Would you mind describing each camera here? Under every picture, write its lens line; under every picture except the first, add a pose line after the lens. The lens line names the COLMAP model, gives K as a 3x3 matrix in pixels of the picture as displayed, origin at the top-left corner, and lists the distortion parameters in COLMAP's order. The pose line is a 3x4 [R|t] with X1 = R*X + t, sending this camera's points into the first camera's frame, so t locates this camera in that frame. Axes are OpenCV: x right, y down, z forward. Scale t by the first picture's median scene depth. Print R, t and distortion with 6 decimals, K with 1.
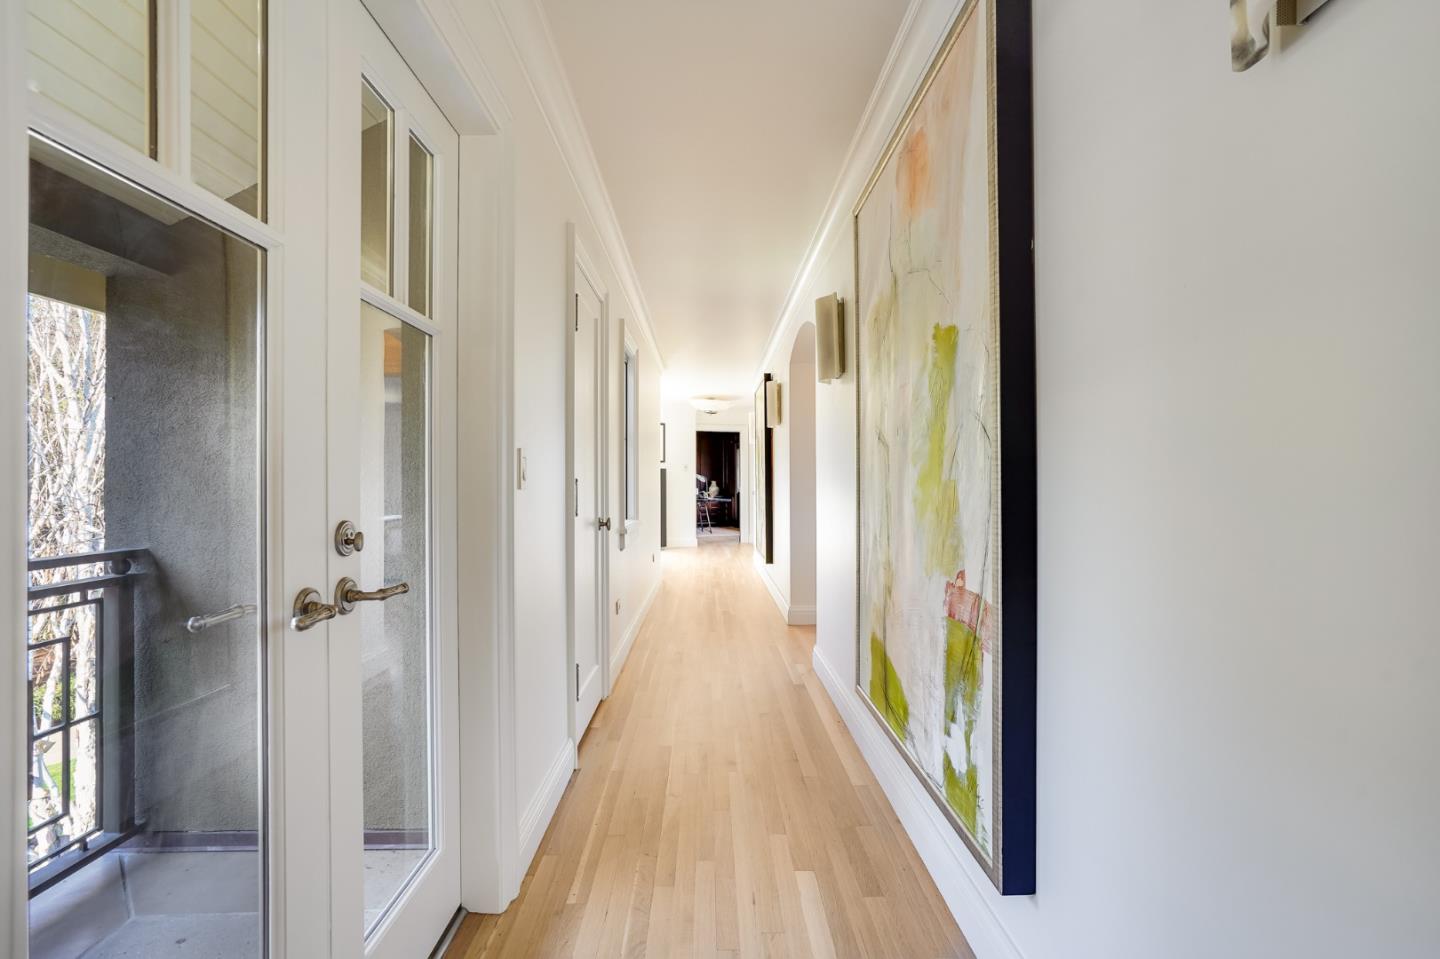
lens RADIAL K [[675.5, 0, 720.0], [0, 675.5, 479.5], [0, 0, 1]] dist [-0.035567, 0.000565]
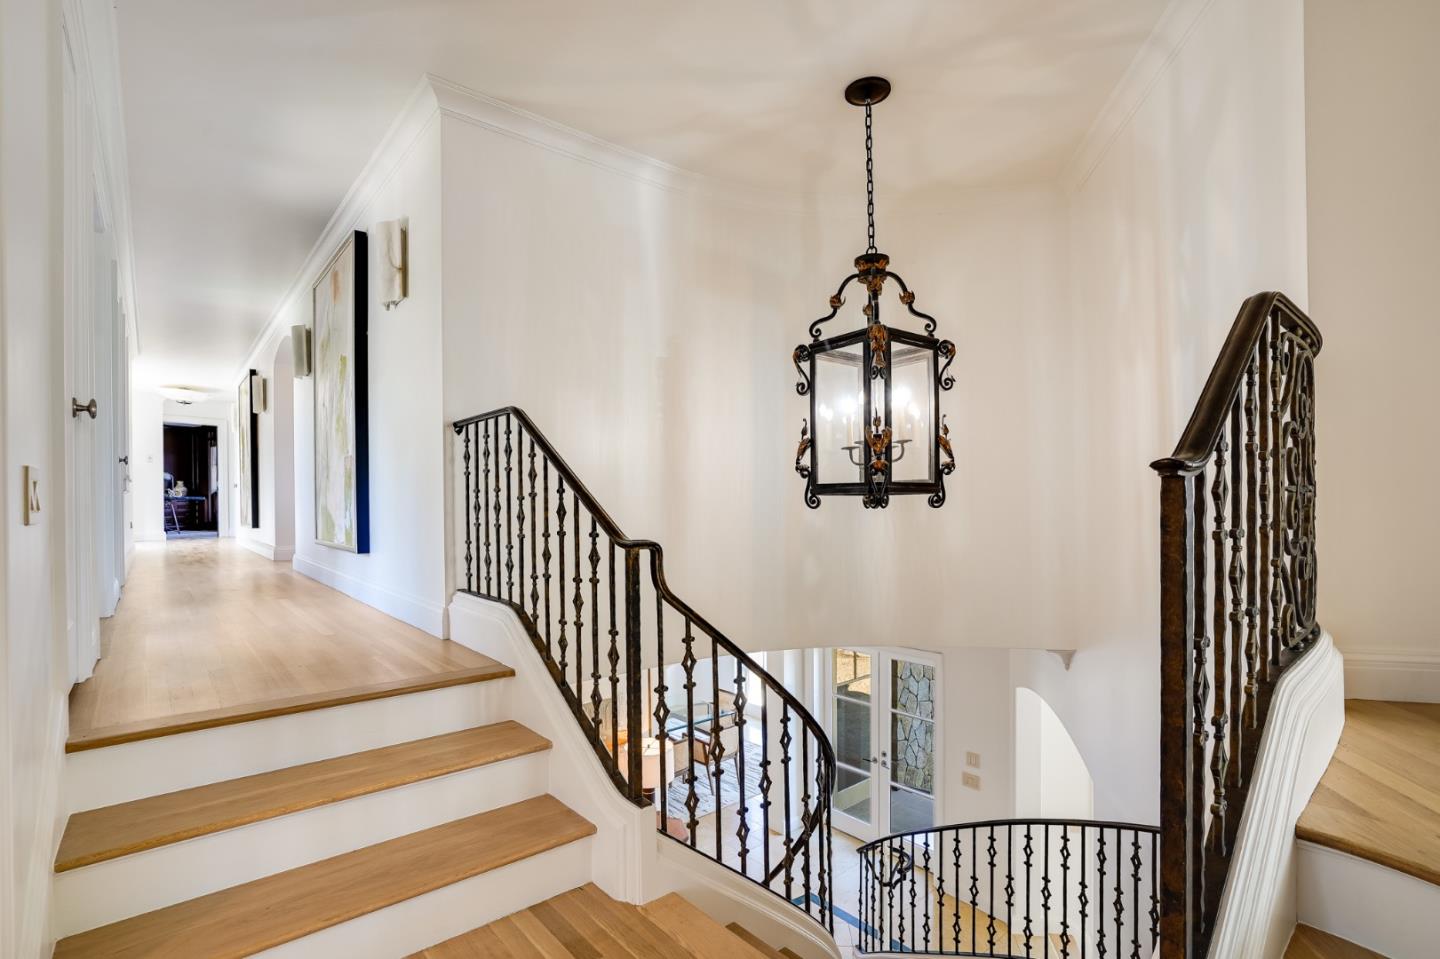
lens RADIAL K [[675.5, 0, 720.0], [0, 675.5, 479.5], [0, 0, 1]] dist [-0.035567, 0.000565]
pose [[0.771218, -0.003150, 0.636564, -0.036549], [0.016087, 0.999765, -0.014543, 0.063277], [-0.636368, 0.021456, 0.771087, -0.393341]]
